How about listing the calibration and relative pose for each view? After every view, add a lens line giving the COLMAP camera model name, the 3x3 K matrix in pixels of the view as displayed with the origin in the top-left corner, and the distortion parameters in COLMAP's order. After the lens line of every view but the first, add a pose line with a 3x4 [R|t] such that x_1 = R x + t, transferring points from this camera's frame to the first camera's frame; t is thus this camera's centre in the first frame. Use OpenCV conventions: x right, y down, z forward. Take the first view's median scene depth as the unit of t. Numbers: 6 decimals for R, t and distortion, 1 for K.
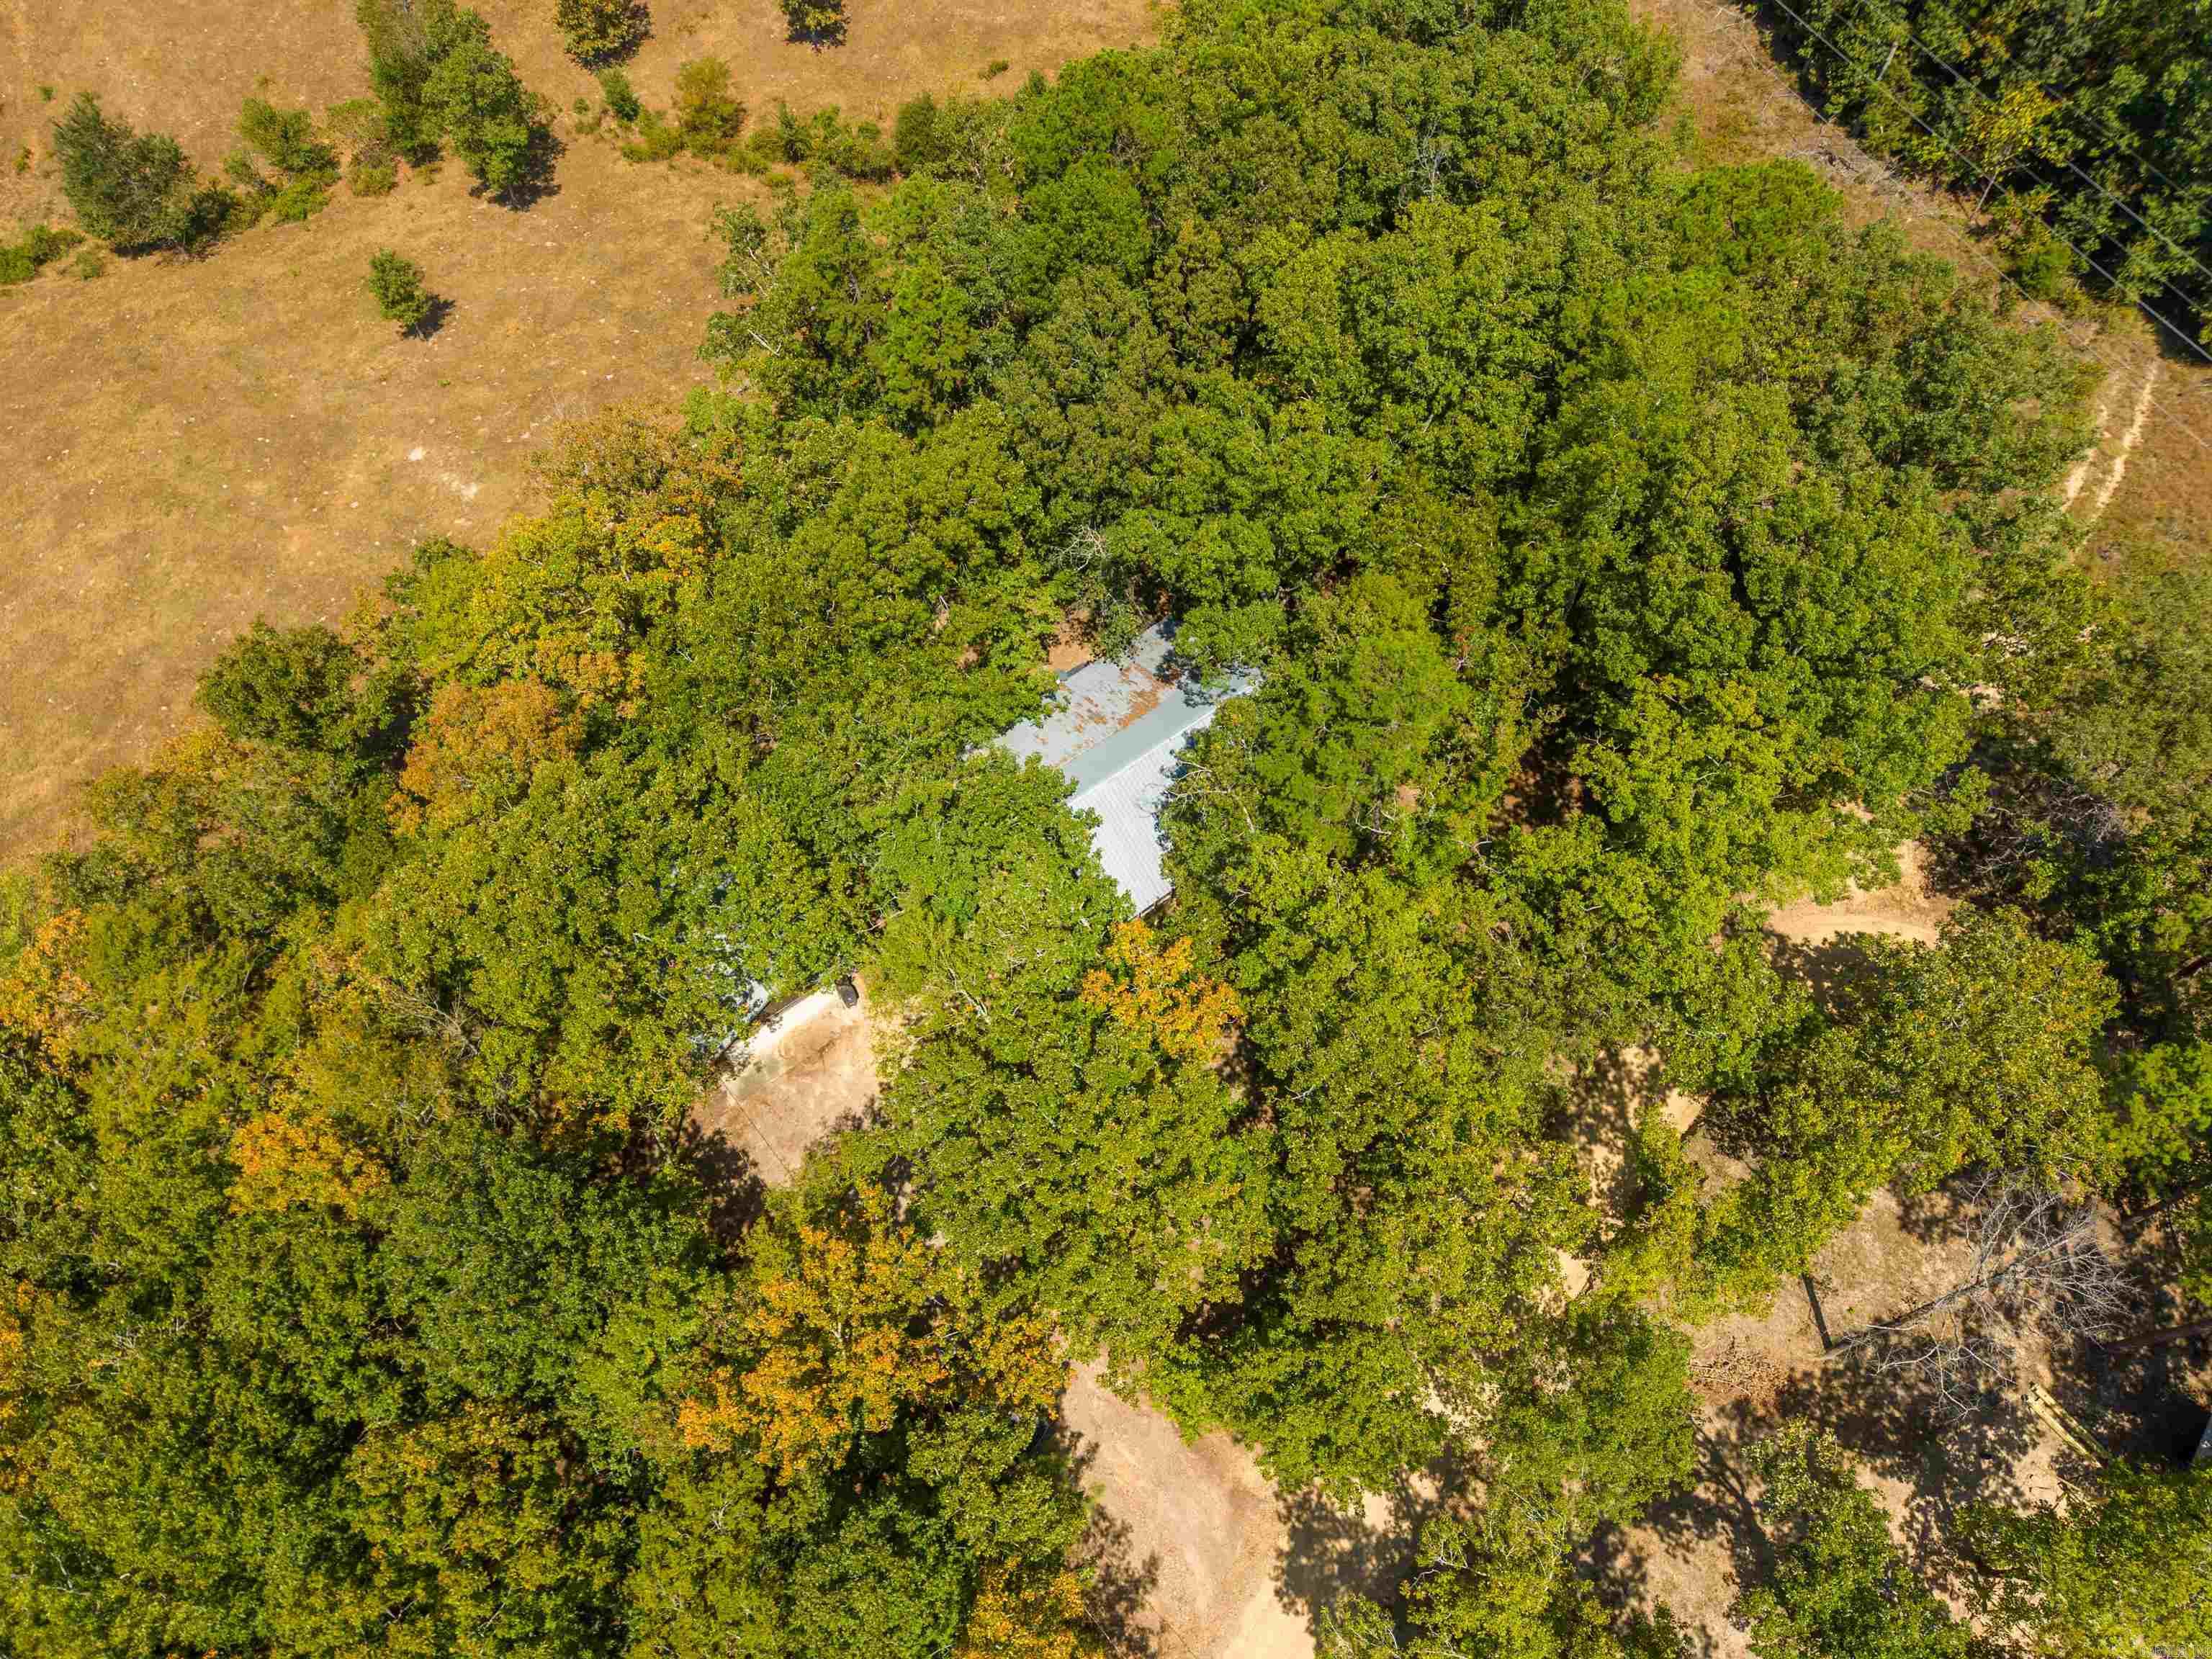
lens RADIAL K [[1493.3, 0, 1100.8], [0, 1493.3, 827.5], [0, 0, 1]] dist [-0.001595, -0.002611]
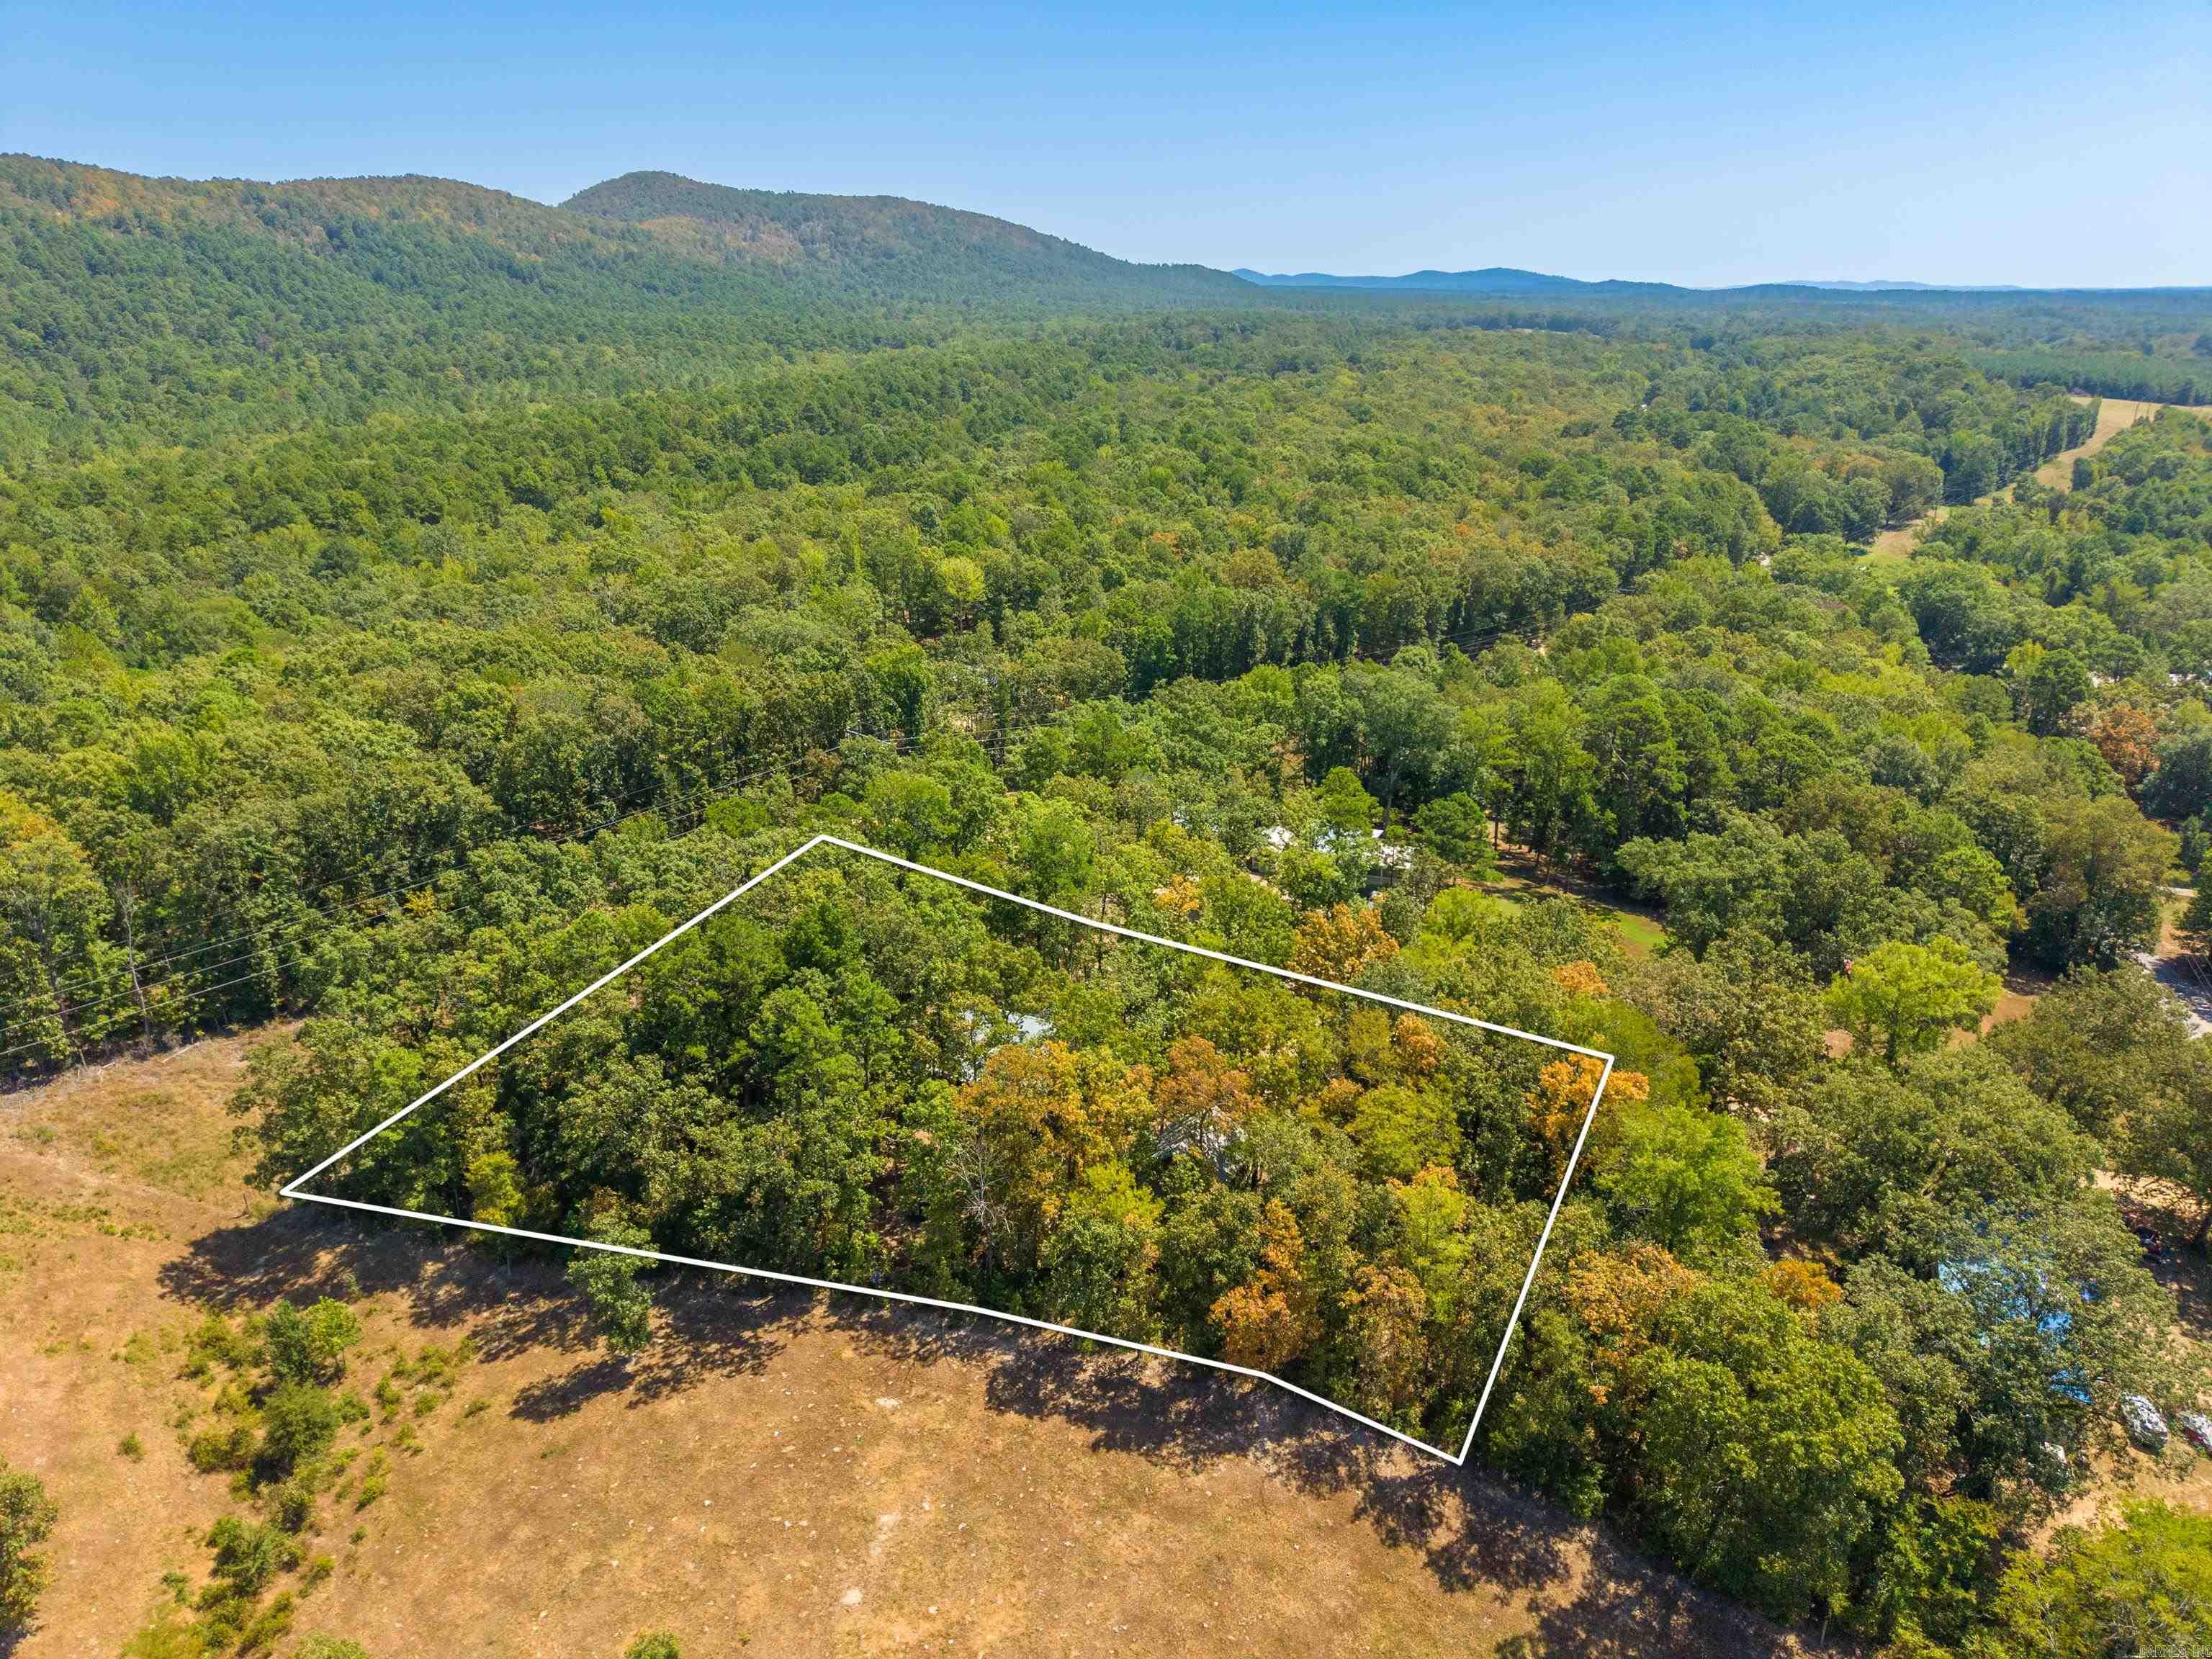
lens RADIAL K [[1493.3, 0, 1105.0], [0, 1493.3, 835.0], [0, 0, 1]] dist [-0.001595, -0.002611]
pose [[-0.424747, -0.321593, 0.846267, -1.454527], [0.781204, 0.342198, 0.522132, -0.976275], [-0.457504, 0.882881, 0.105882, 0.468857]]
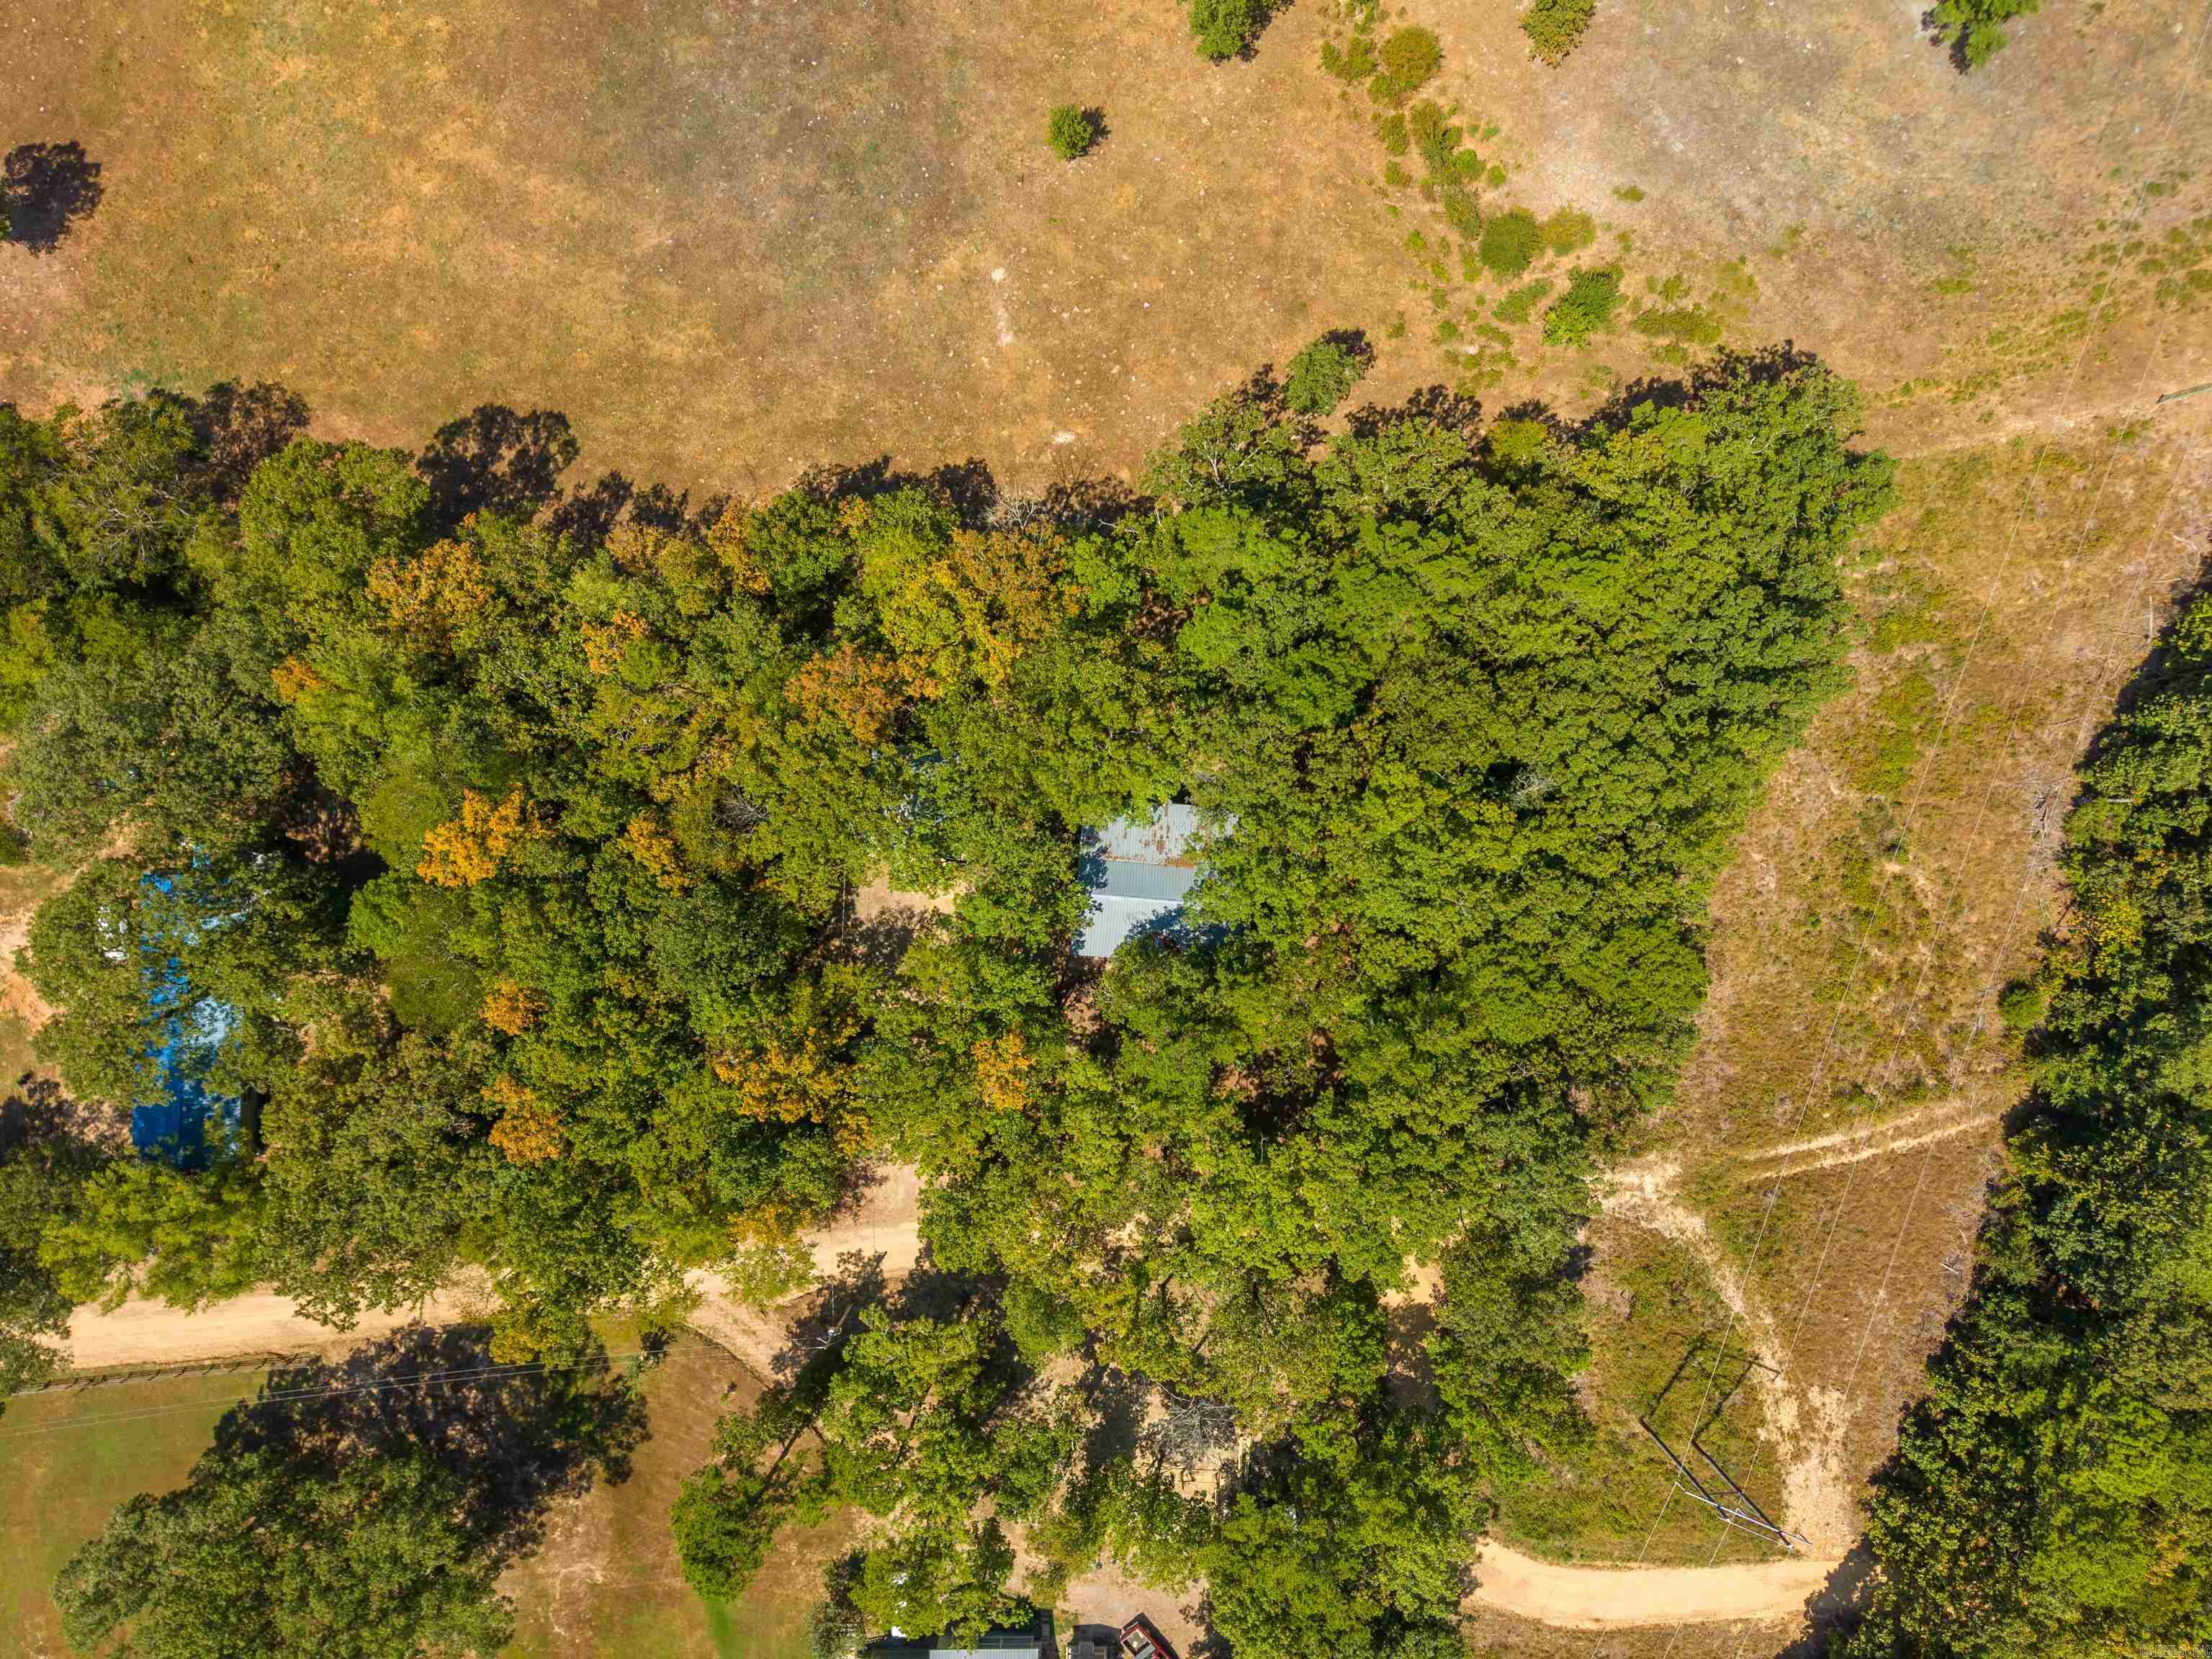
lens RADIAL K [[1493.3, 0, 1097.3], [0, 1493.3, 833.1], [0, 0, 1]] dist [-0.001595, -0.002611]
pose [[0.734072, 0.679061, -0.003803, -0.053092], [-0.582869, 0.632940, 0.509559, -0.820280], [0.348429, -0.371836, 0.860427, -0.391688]]
